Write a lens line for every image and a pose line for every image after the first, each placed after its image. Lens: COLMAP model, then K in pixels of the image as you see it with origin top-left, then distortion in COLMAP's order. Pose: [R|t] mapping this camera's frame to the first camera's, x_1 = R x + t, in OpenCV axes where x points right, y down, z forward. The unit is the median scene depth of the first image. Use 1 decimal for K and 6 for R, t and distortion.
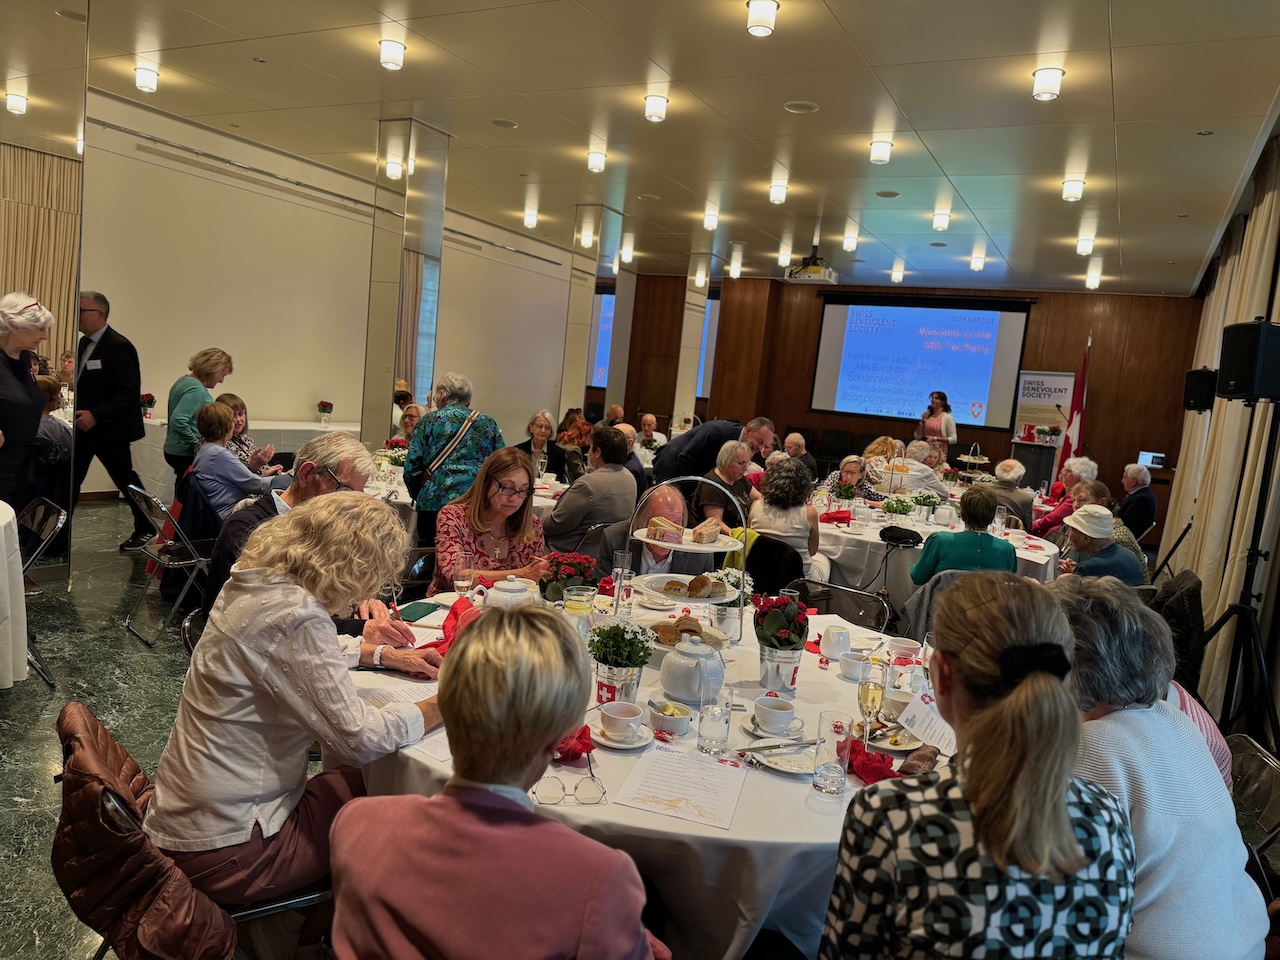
lens RADIAL K [[887.6, 0, 637.8], [0, 887.6, 486.2], [0, 0, 1]] dist [0.055648, -0.076436]
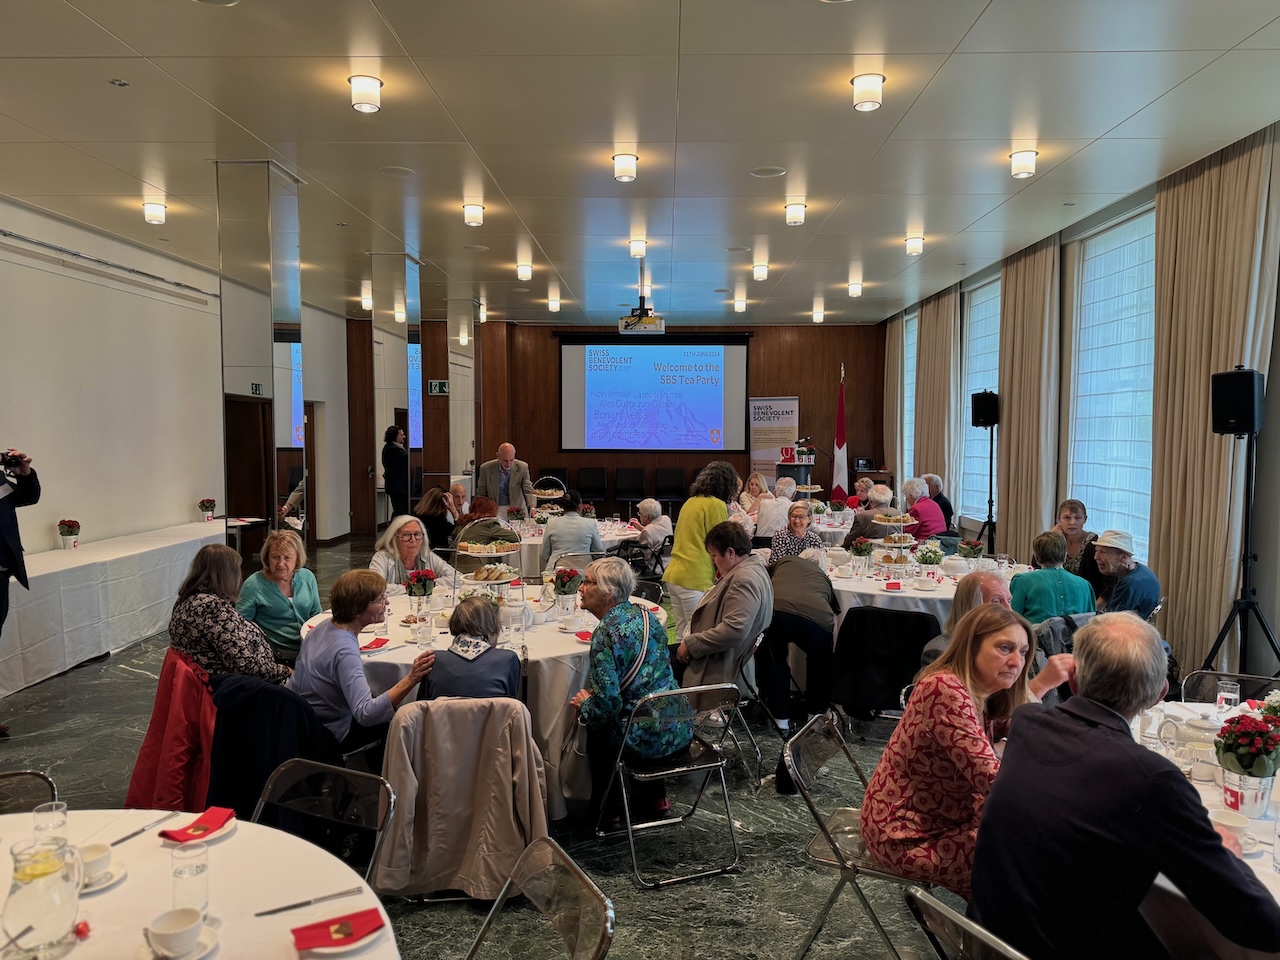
lens RADIAL K [[887.6, 0, 626.2], [0, 887.6, 500.3], [0, 0, 1]] dist [0.055648, -0.076436]
pose [[0.896306, -0.129159, 0.424209, -0.284762], [0.134158, 0.990793, 0.018205, -0.065500], [-0.422654, 0.040594, 0.905382, 0.114984]]
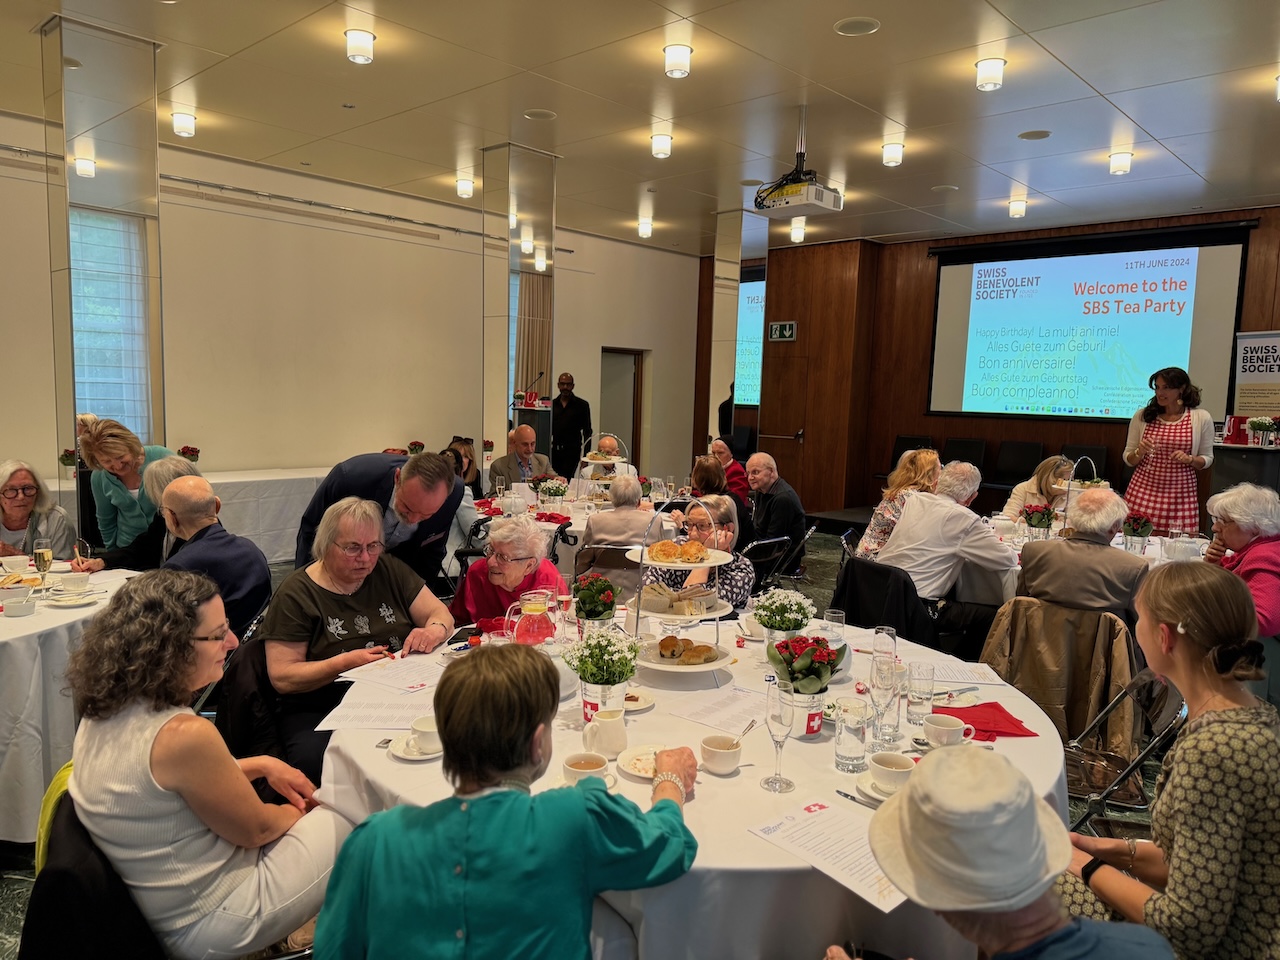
lens RADIAL K [[887.6, 0, 639.1], [0, 887.6, 487.4], [0, 0, 1]] dist [0.055648, -0.076436]
pose [[0.964912, -0.044164, -0.258831, 0.257981], [0.039117, 0.998931, -0.024620, -0.027075], [0.259642, 0.013631, 0.965609, 0.393264]]
